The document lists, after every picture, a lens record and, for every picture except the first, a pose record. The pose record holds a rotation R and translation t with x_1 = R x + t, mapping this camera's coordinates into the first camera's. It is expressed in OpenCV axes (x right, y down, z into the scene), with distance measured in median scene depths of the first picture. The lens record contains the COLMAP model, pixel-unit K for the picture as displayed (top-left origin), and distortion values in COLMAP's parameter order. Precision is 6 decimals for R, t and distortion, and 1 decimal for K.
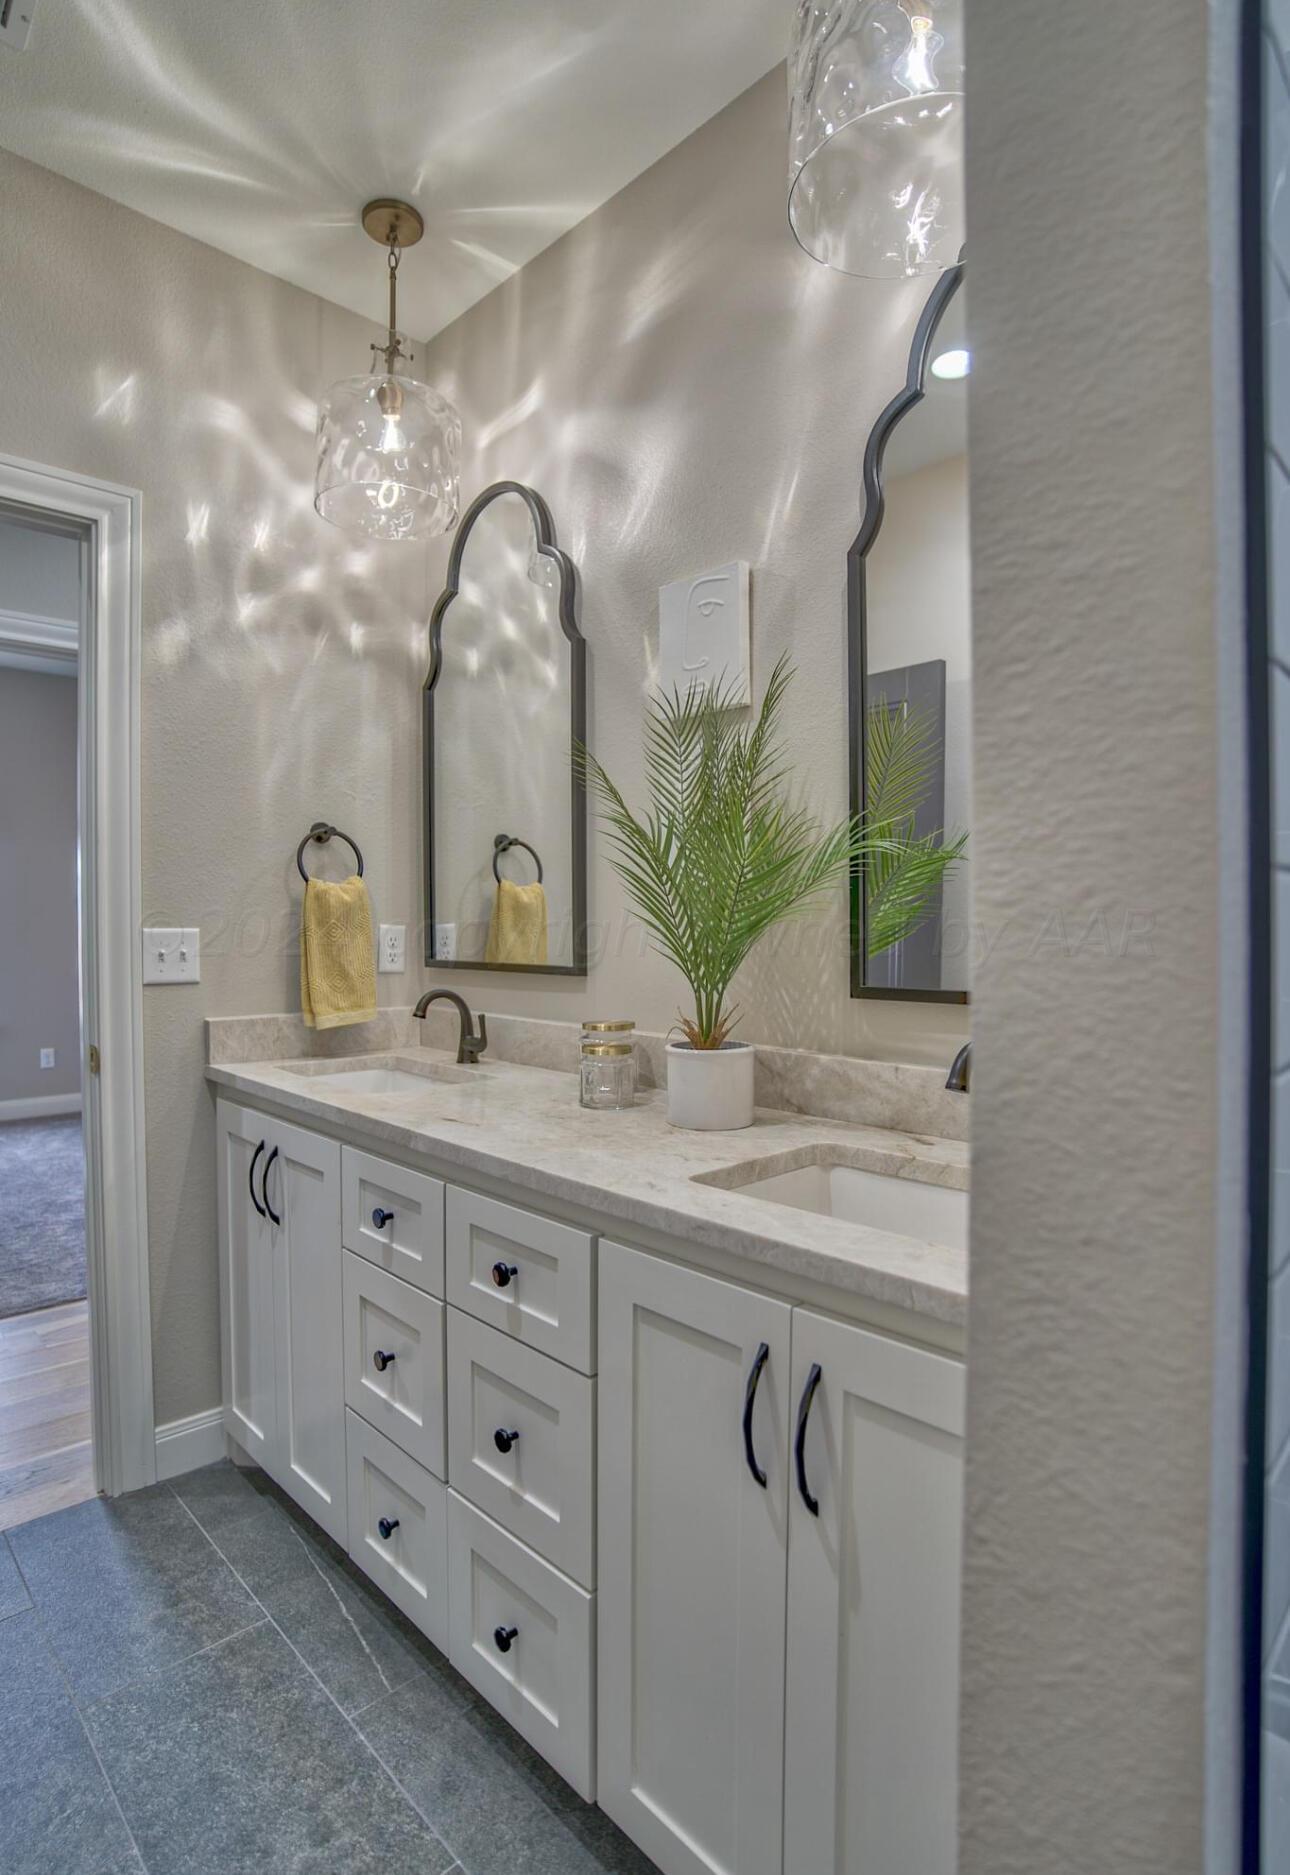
lens RADIAL K [[953.4, 0, 645.0], [0, 953.4, 941.3], [0, 0, 1]] dist [-0.072321, 0.023699]
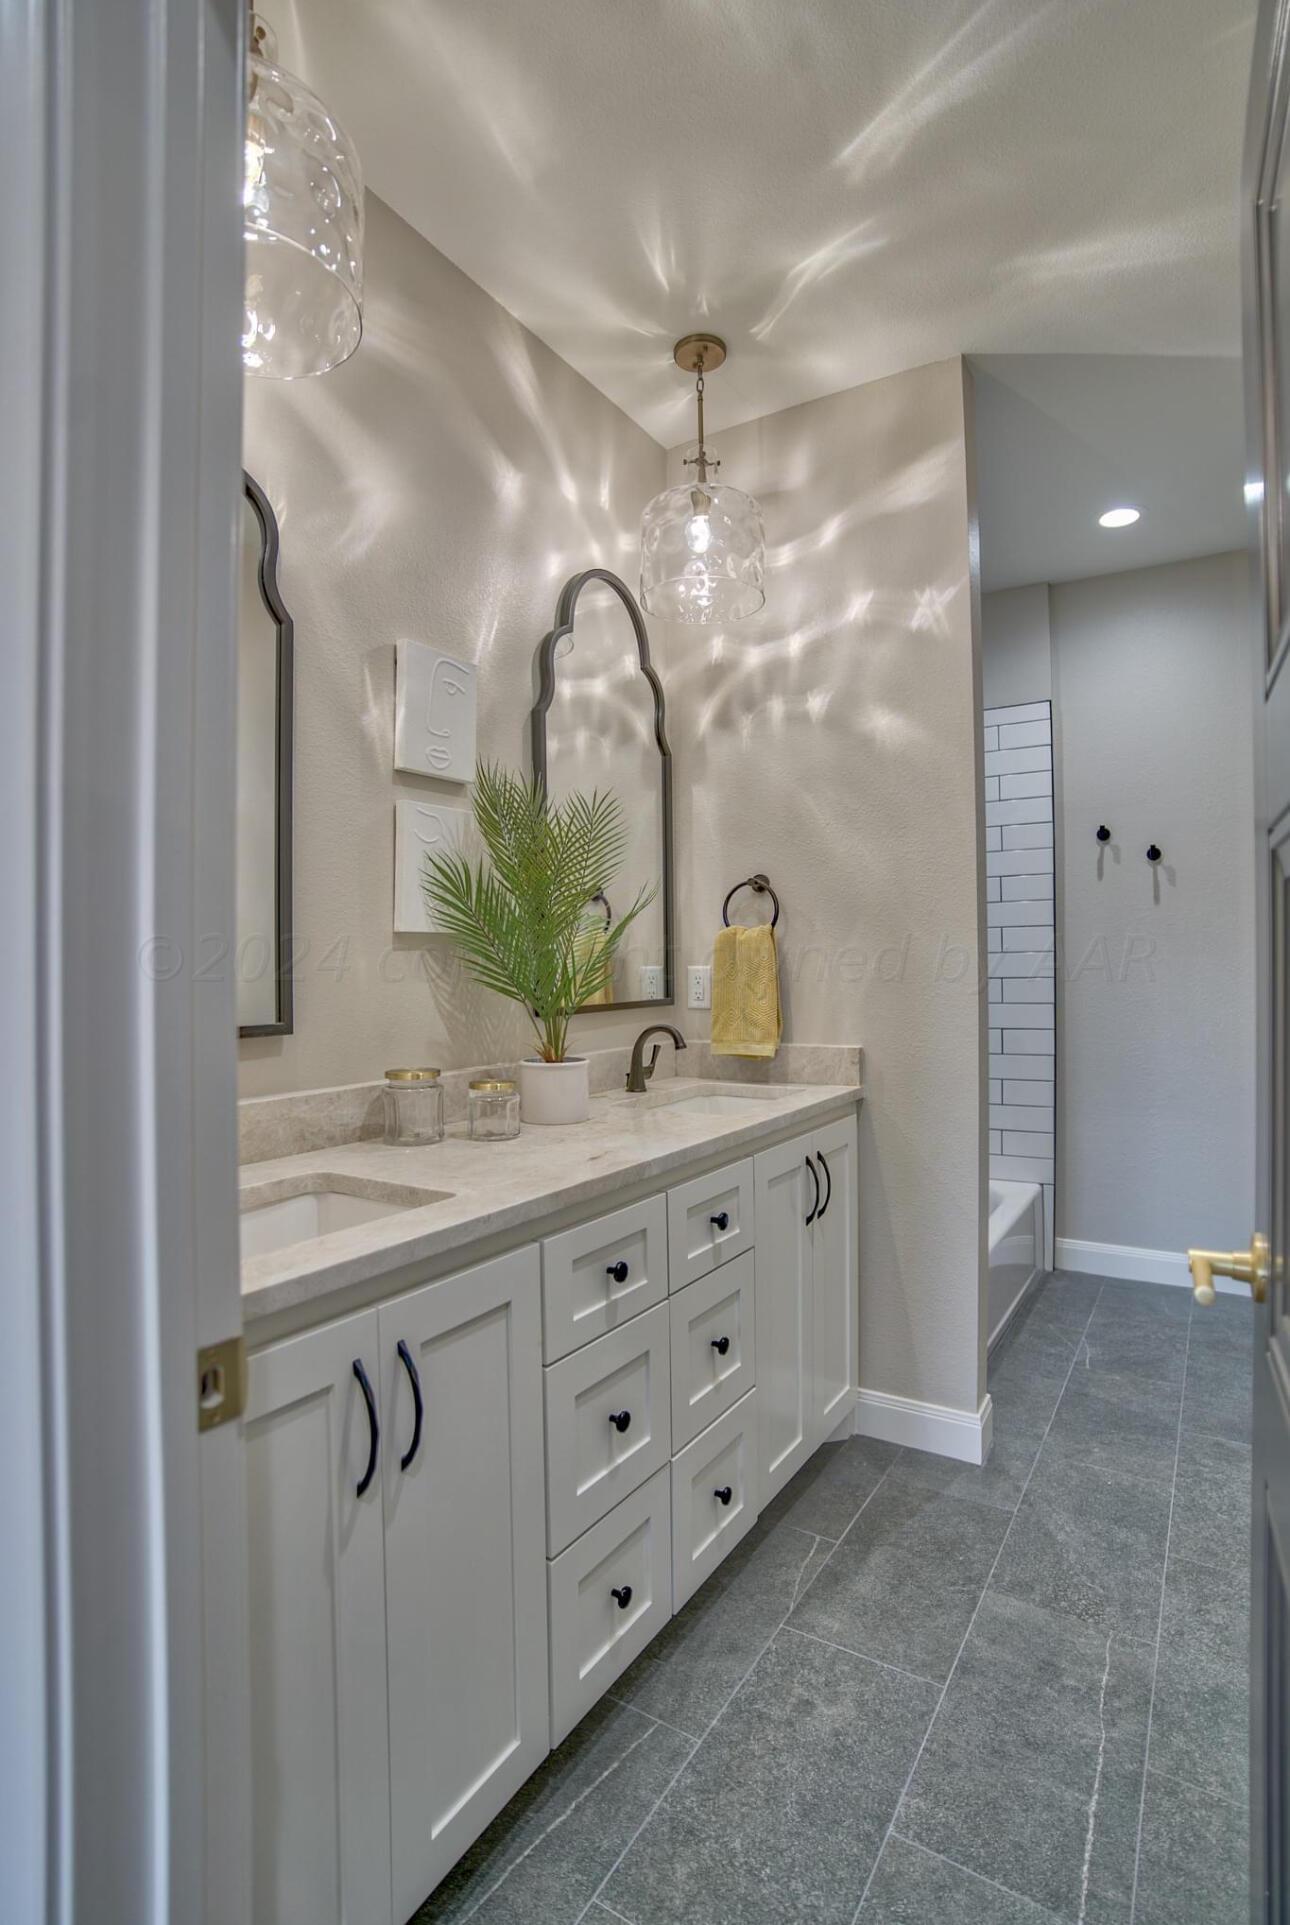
lens RADIAL K [[942.9, 0, 648.7], [0, 942.9, 947.1], [0, 0, 1]] dist [-0.080332, 0.030354]
pose [[-0.239106, 0.013485, 0.970900, -1.314624], [0.026642, 0.999618, -0.007323, -0.034903], [-0.970628, 0.024116, -0.239374, 1.283784]]
